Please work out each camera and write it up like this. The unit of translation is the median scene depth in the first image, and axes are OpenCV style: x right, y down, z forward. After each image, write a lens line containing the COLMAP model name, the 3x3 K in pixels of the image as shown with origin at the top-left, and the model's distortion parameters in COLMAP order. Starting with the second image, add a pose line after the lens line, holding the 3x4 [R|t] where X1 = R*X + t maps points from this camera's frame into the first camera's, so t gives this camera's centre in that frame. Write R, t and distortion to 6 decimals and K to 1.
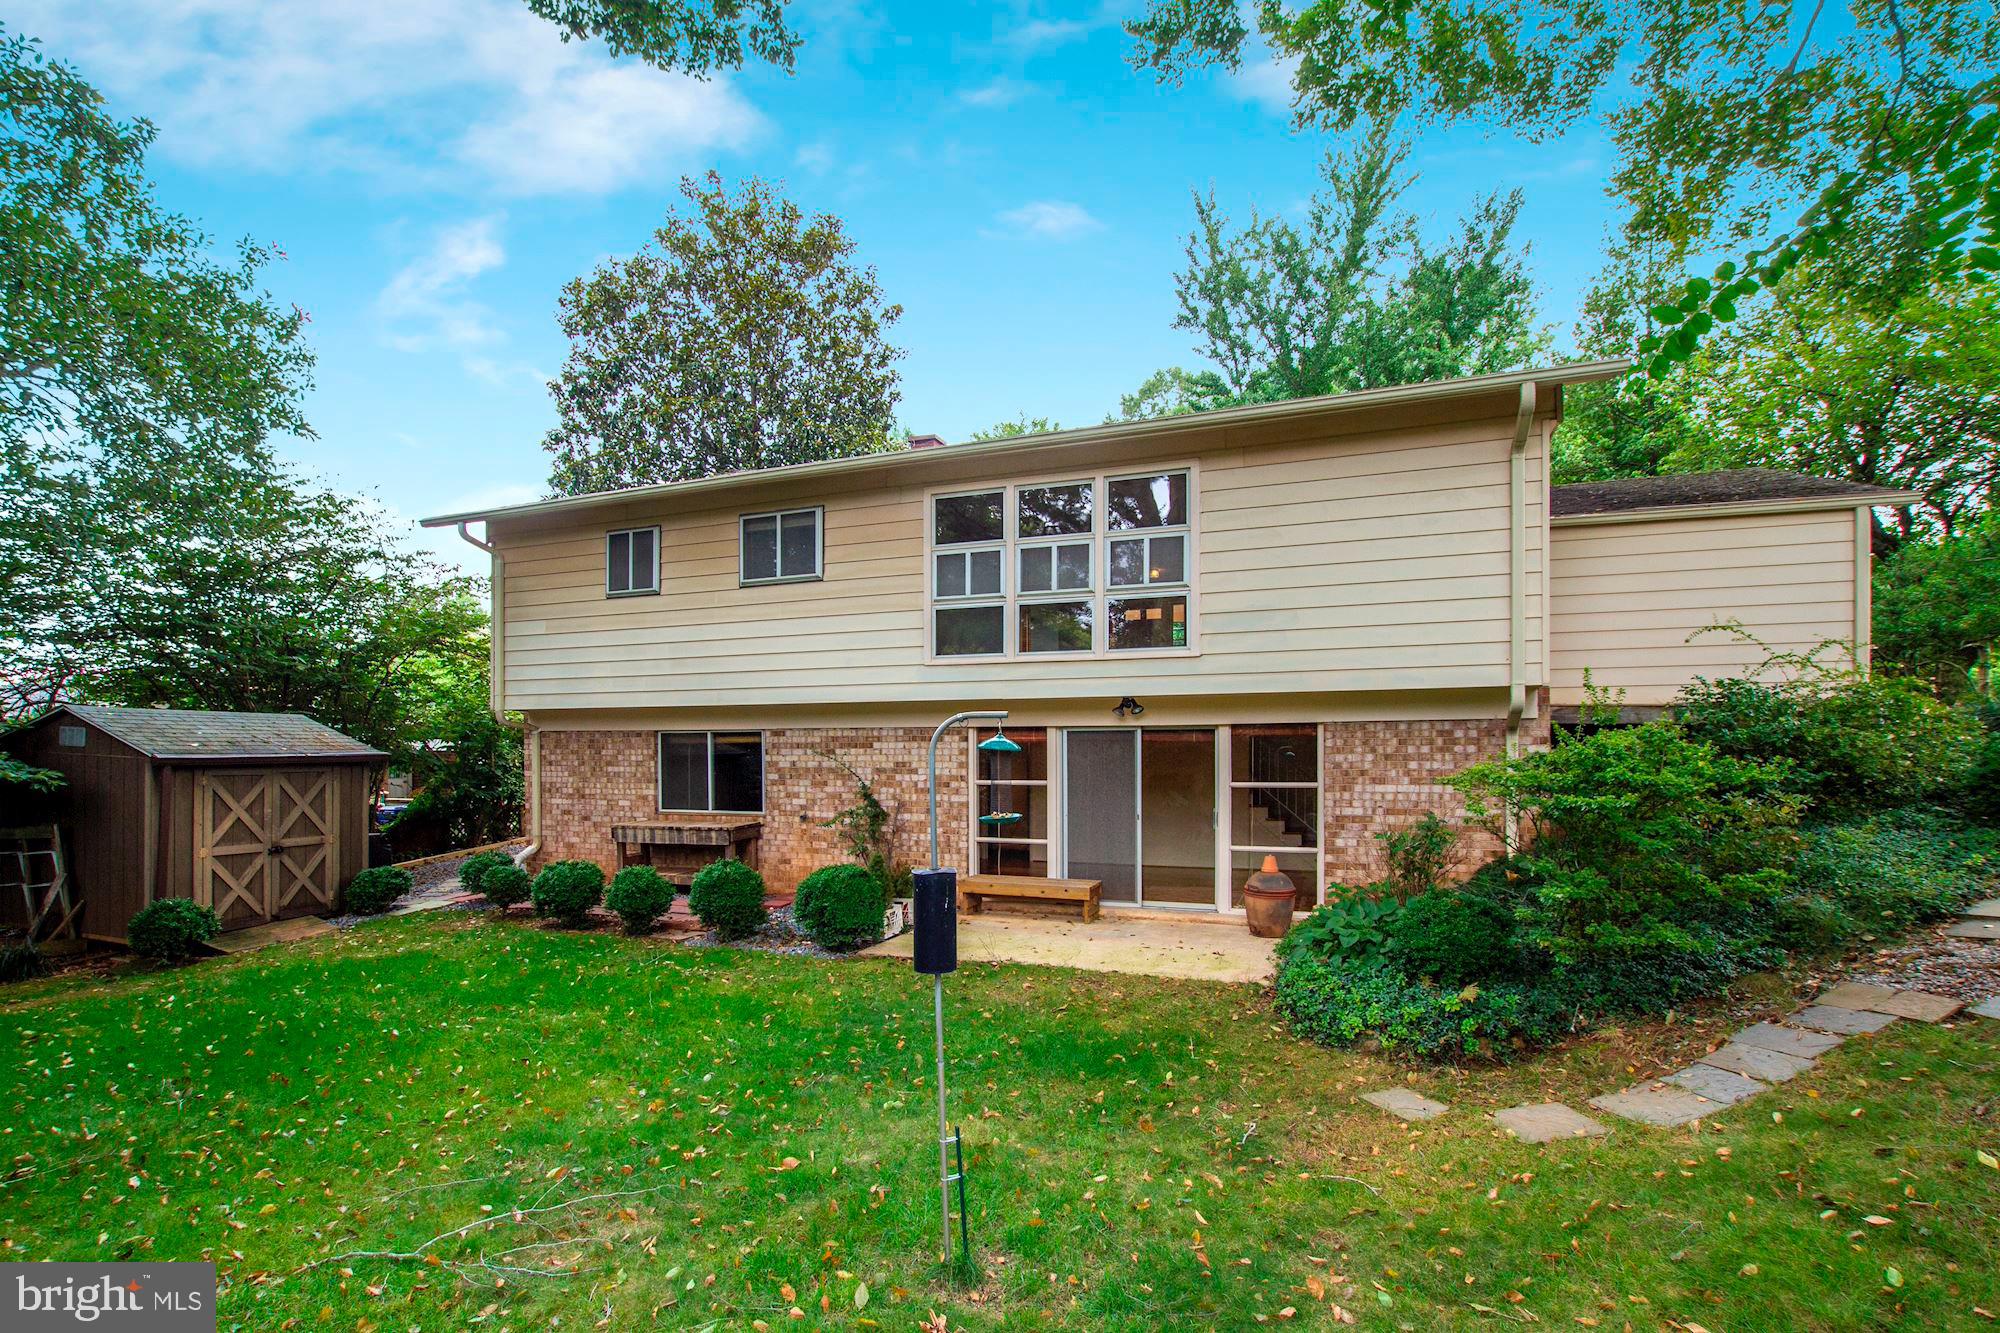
lens RADIAL K [[915.4, 0, 945.3], [0, 915.4, 753.8], [0, 0, 1]] dist [-0.021382, 0.000037]
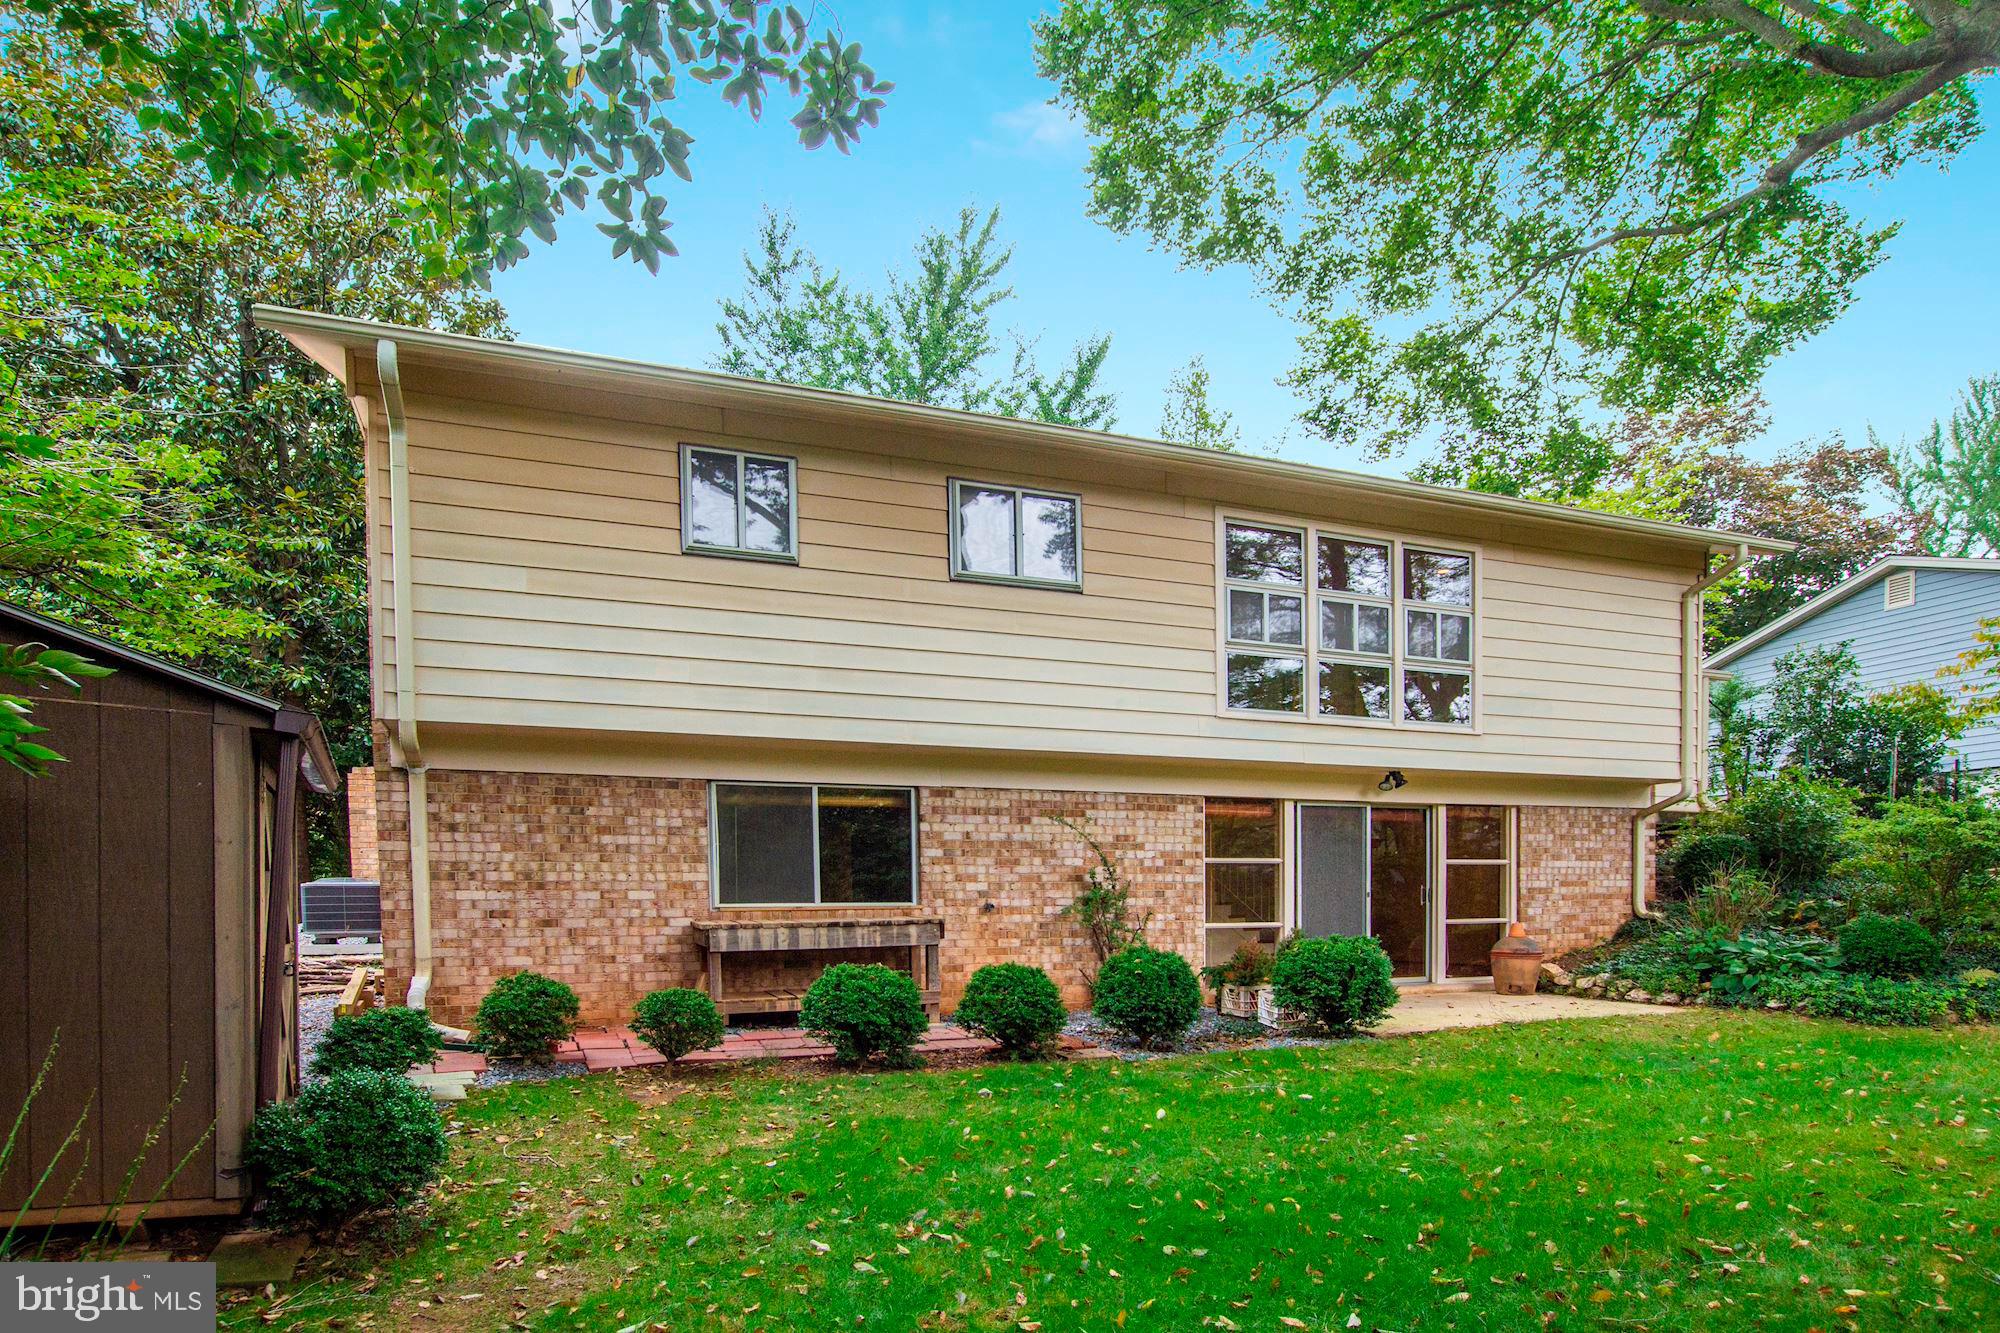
lens RADIAL K [[1040.6, 0, 1102.6], [0, 1040.6, 906.3], [0, 0, 1]] dist [0.003738, -0.000134]
pose [[0.743356, -0.007920, 0.668849, -0.703009], [-0.000318, 0.999926, 0.012194, 0.062953], [-0.668896, -0.009277, 0.743298, 0.327322]]
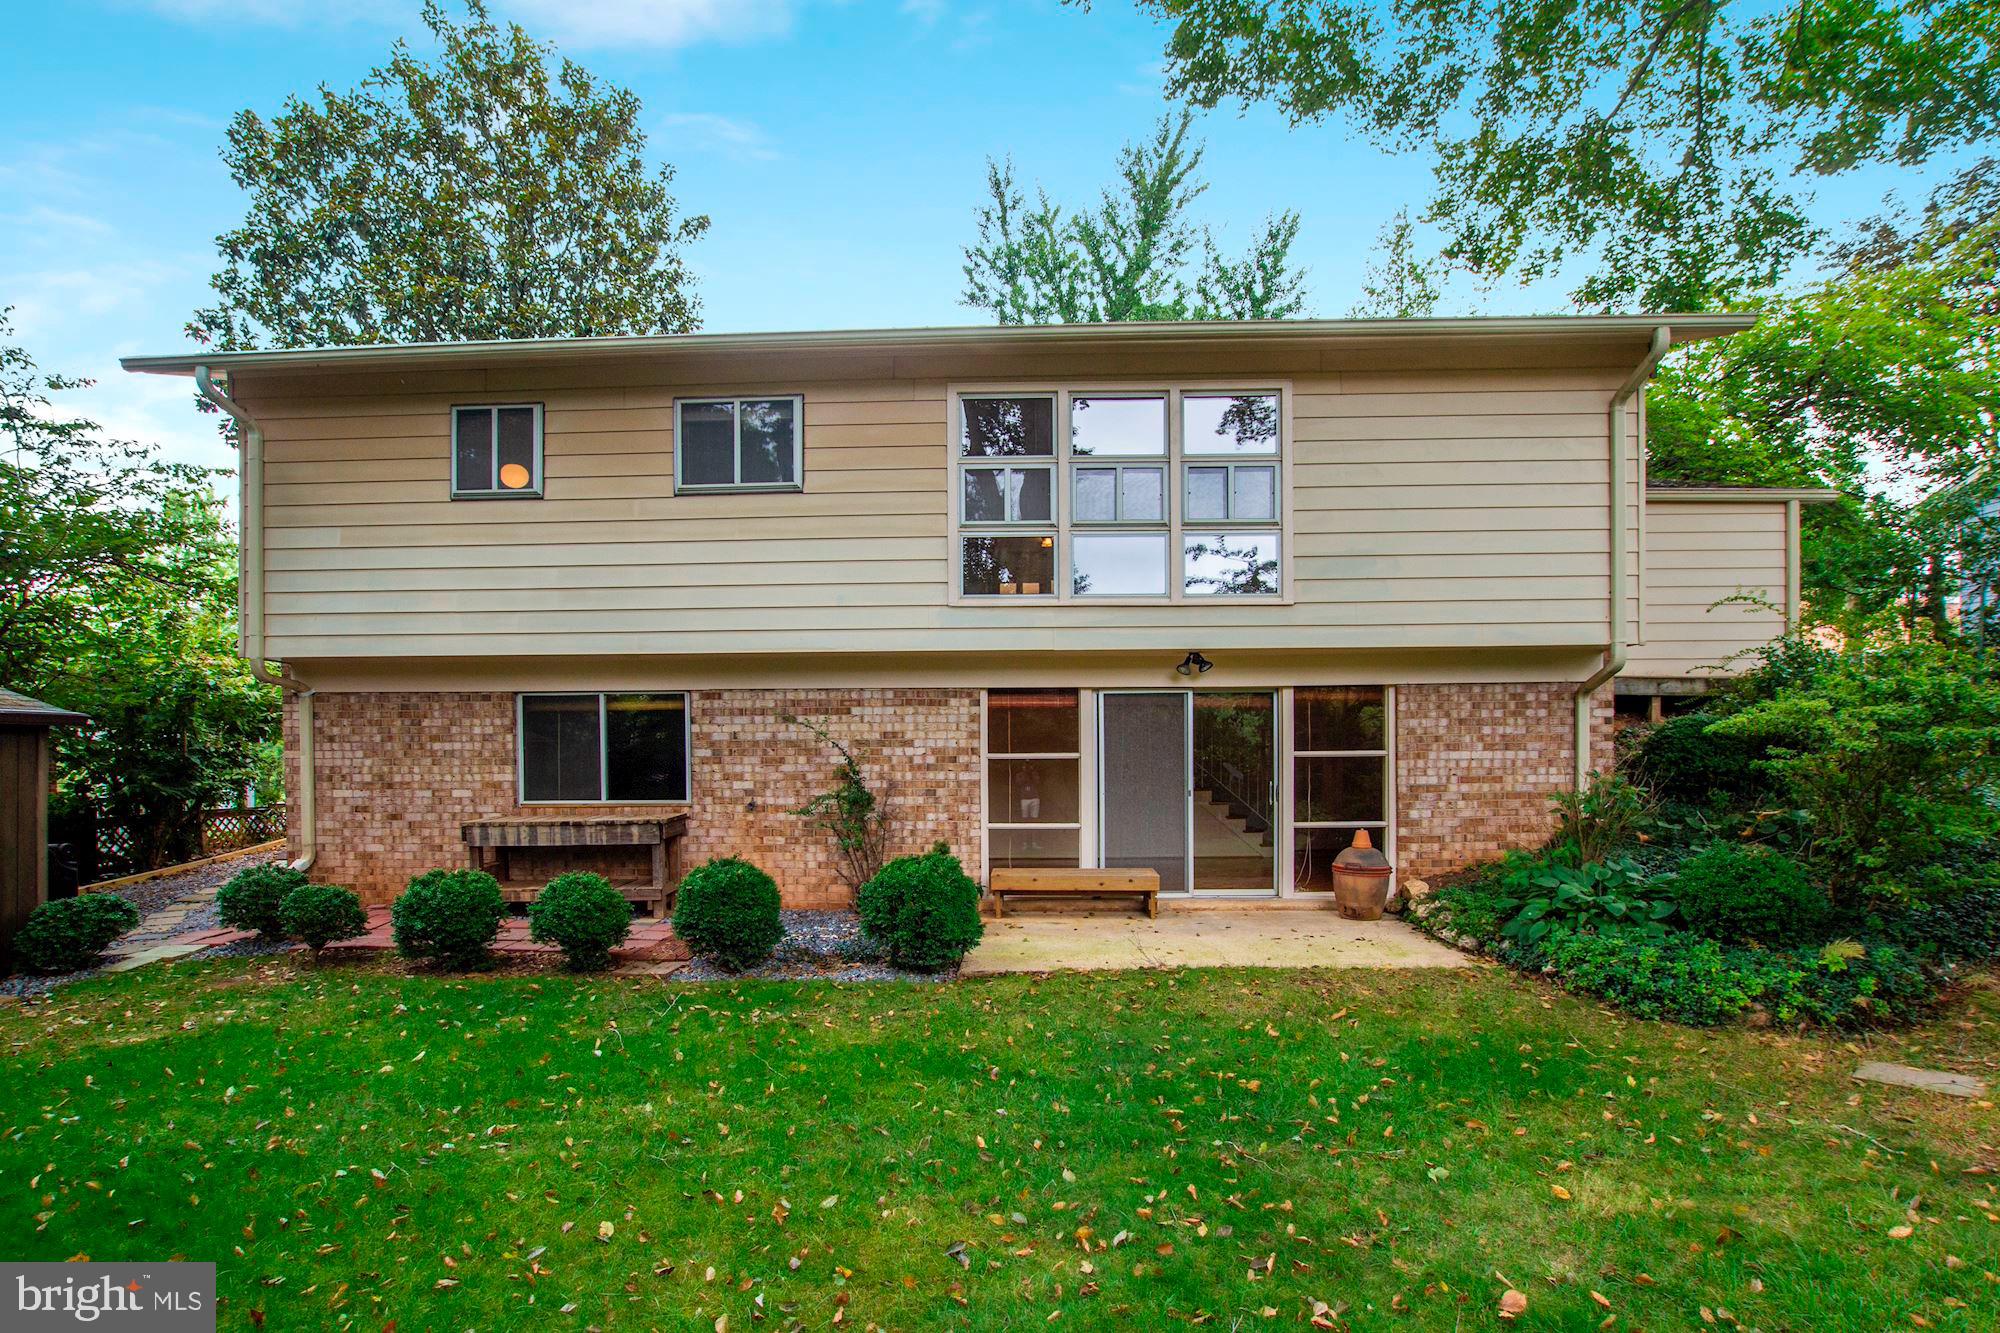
lens RADIAL K [[966.9, 0, 1006.6], [0, 966.9, 757.5], [0, 0, 1]] dist [-0.022580, -0.000606]
pose [[0.942703, -0.003566, 0.333615, -0.239279], [0.003082, 0.999993, 0.001979, 0.030610], [-0.333620, -0.000837, 0.942707, 0.180227]]
